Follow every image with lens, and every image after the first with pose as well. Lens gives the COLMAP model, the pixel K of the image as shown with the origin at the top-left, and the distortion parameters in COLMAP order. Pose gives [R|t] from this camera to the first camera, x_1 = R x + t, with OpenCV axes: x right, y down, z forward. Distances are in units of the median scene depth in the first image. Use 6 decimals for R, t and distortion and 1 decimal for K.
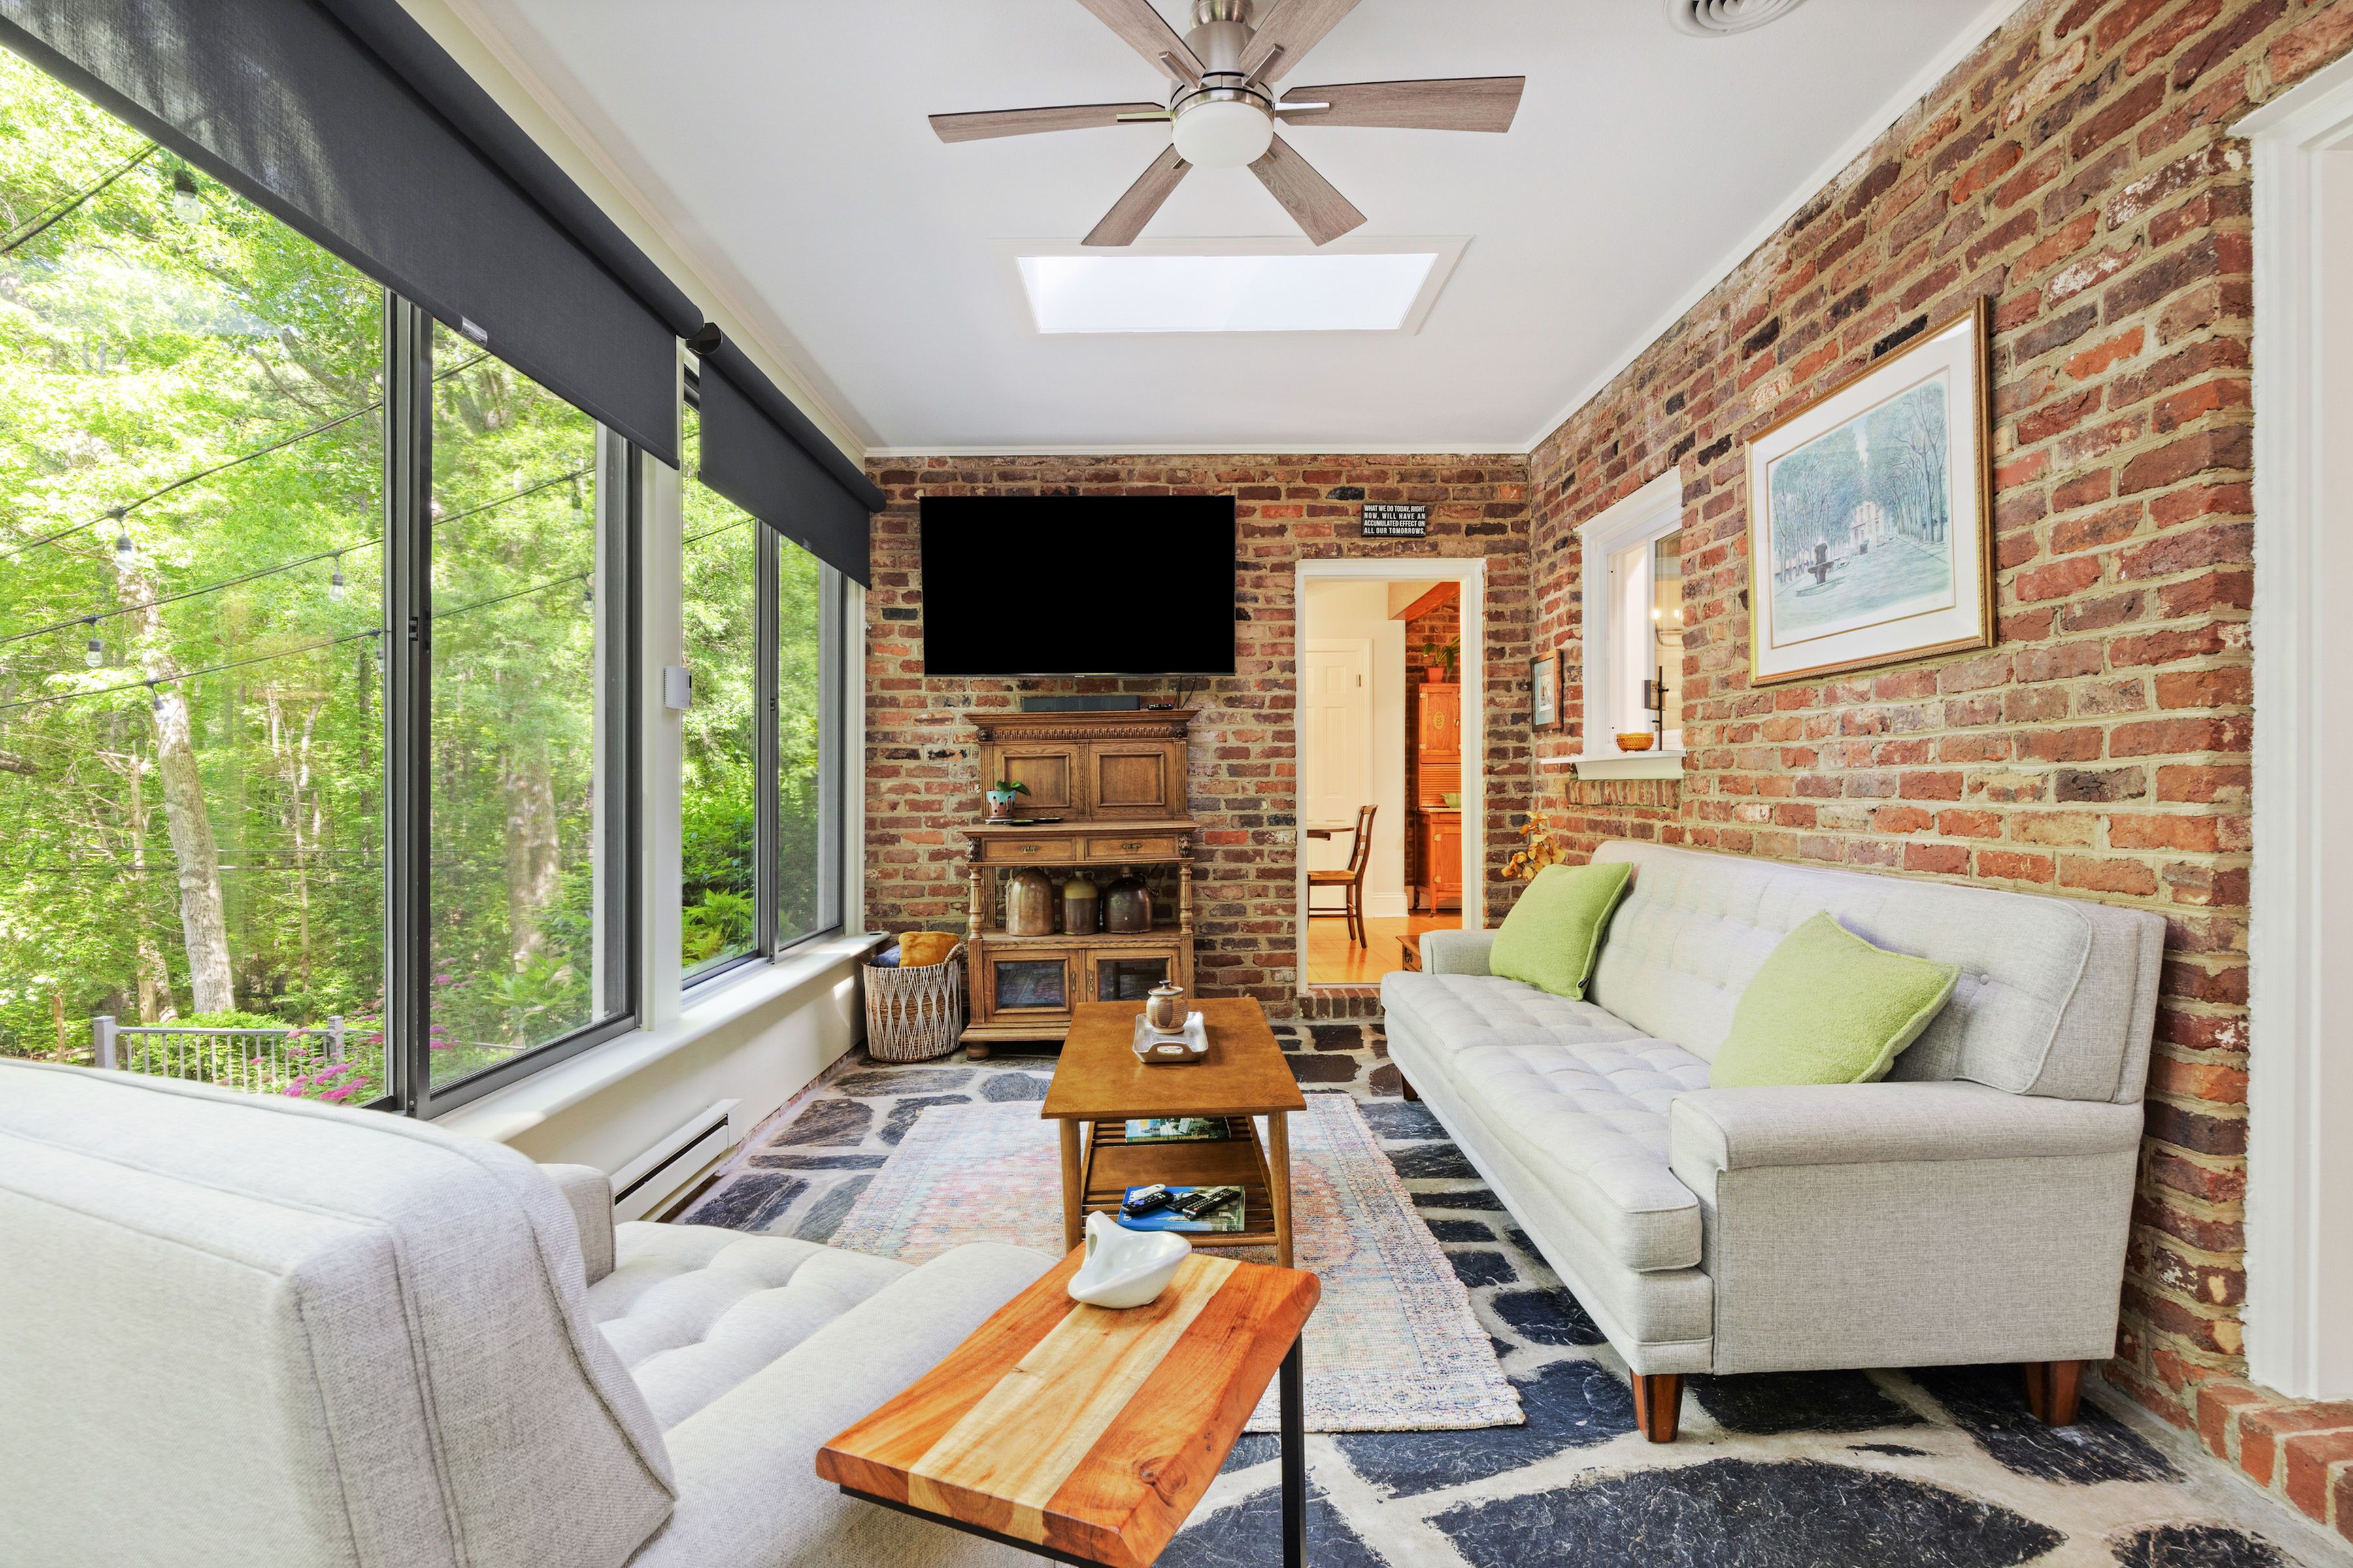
lens RADIAL K [[1078.8, 0, 1175.8], [0, 1078.8, 785.2], [0, 0, 1]] dist [-0.003375, 0.000917]
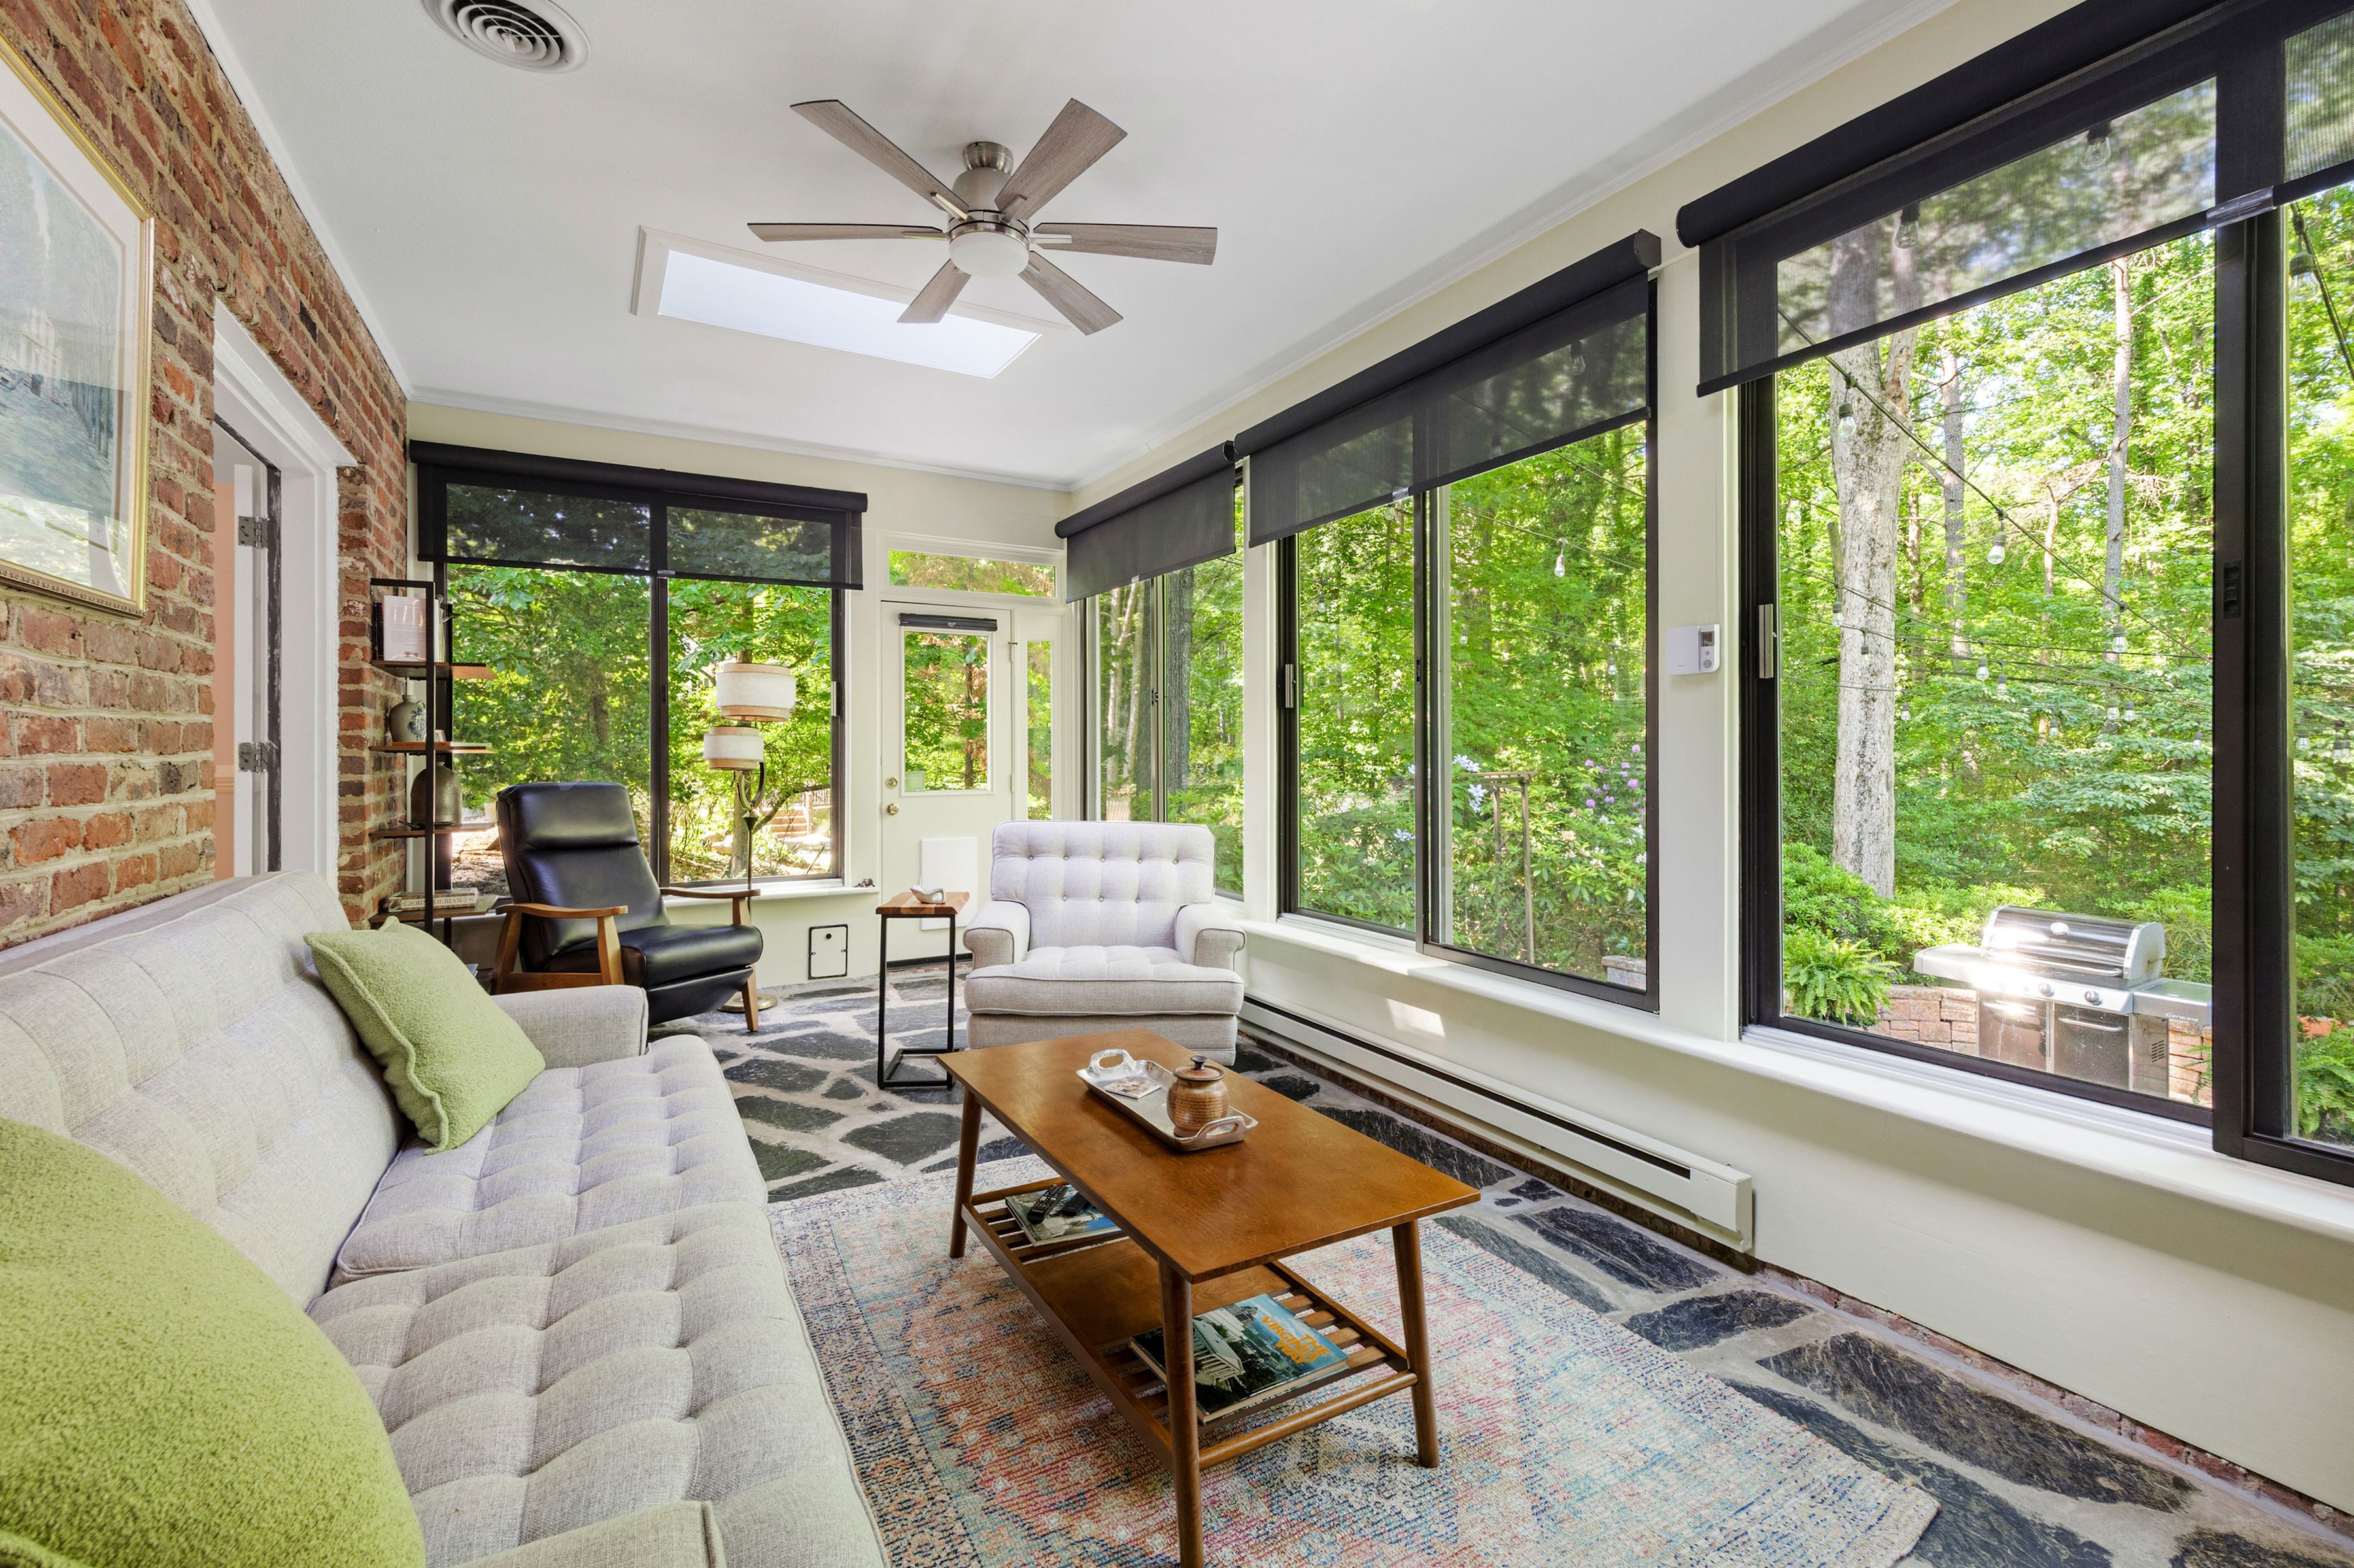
lens RADIAL K [[942.7, 0, 1159.0], [0, 942.7, 748.0], [0, 0, 1]] dist [0.002115, -0.000422]
pose [[-0.868234, -0.000799, -0.496155, 0.296064], [0.000489, 0.999997, -0.002466, -0.016285], [0.496155, -0.002384, -0.868231, 1.432977]]
